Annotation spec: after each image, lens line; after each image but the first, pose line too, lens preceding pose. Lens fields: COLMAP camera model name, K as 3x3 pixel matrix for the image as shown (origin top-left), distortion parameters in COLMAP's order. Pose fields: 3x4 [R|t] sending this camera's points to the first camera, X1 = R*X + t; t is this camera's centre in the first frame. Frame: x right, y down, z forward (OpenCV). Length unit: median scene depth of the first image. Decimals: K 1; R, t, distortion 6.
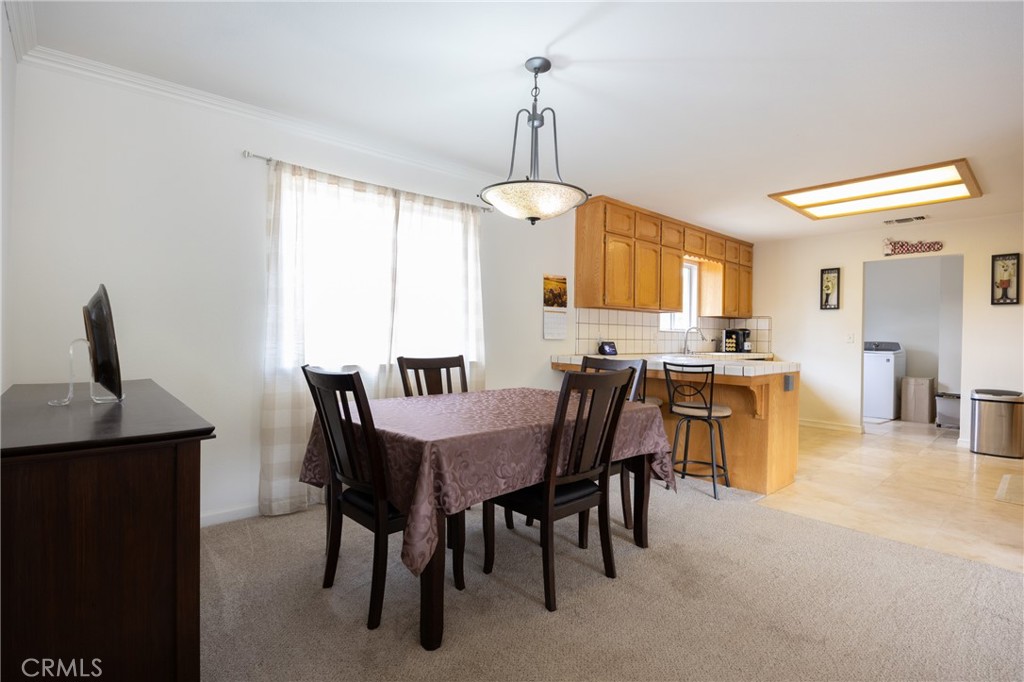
lens RADIAL K [[509.3, 0, 512.0], [0, 509.3, 341.0], [0, 0, 1]] dist [-0.000914, -0.000190]
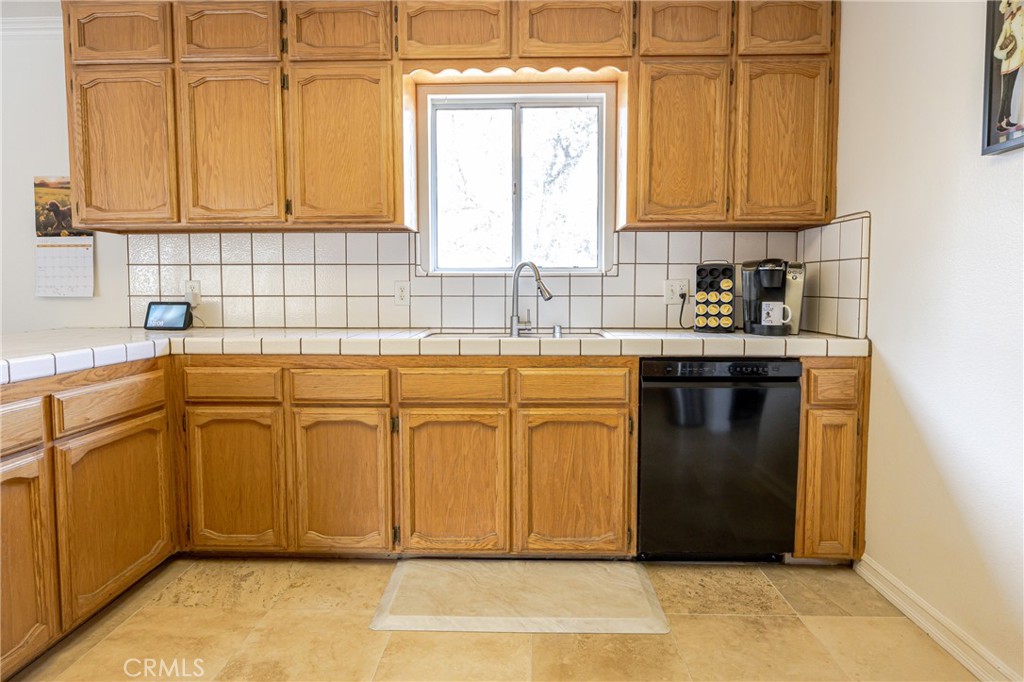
lens RADIAL K [[610.0, 0, 511.0], [0, 610.0, 330.1], [0, 0, 1]] dist [-0.000046, -0.000112]
pose [[0.710477, 0.031809, -0.703001, 0.718706], [0.006753, 0.998624, 0.052010, -0.000585], [0.703688, -0.041699, 0.709285, 0.733674]]
